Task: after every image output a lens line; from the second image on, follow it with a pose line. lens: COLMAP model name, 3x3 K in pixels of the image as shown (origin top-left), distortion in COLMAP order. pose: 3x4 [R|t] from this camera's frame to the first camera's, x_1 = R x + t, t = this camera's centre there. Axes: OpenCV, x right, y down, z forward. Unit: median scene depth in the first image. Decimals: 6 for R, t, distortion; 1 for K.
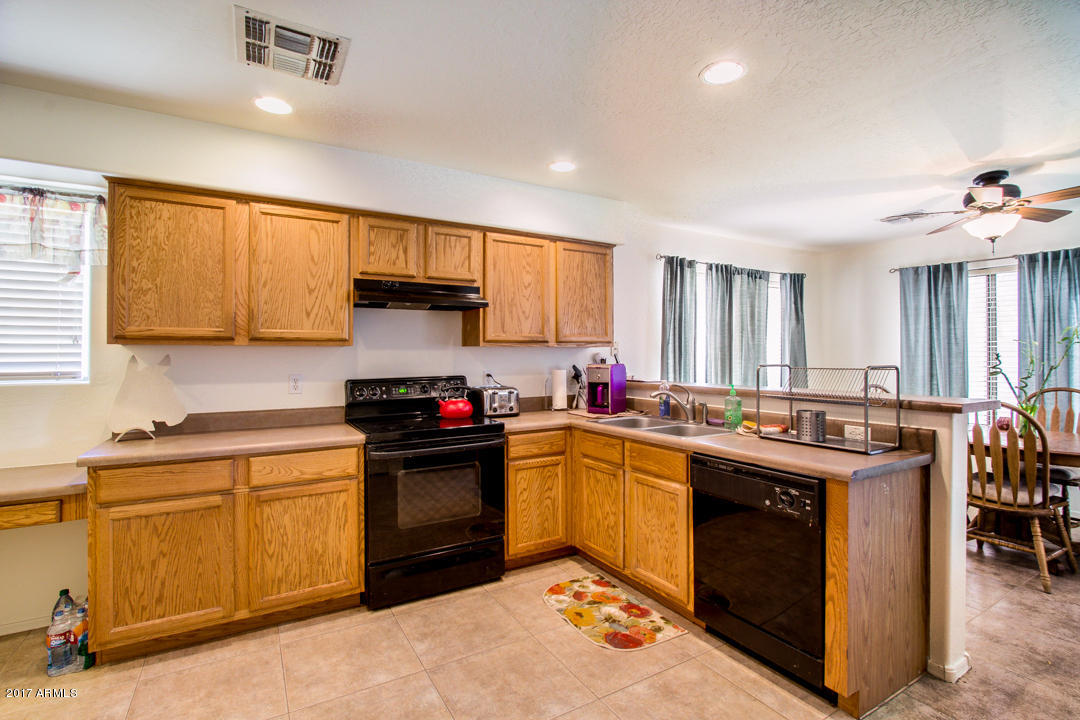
lens RADIAL K [[513.3, 0, 552.1], [0, 513.3, 346.5], [0, 0, 1]] dist [-0.023830, 0.004169]
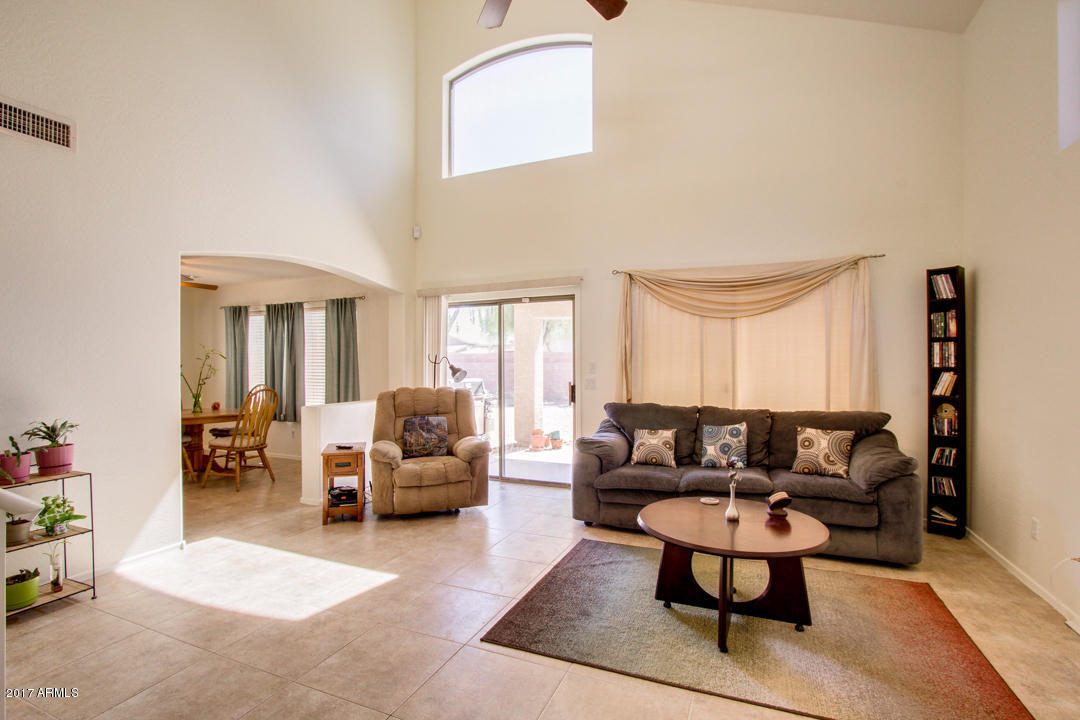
lens RADIAL K [[513.3, 0, 549.6], [0, 513.3, 367.1], [0, 0, 1]] dist [-0.023830, 0.004169]
pose [[0.820422, -0.007206, 0.571713, 1.090481], [-0.004788, 0.999799, 0.019472, -0.019606], [-0.571738, -0.018712, 0.820223, -1.358131]]
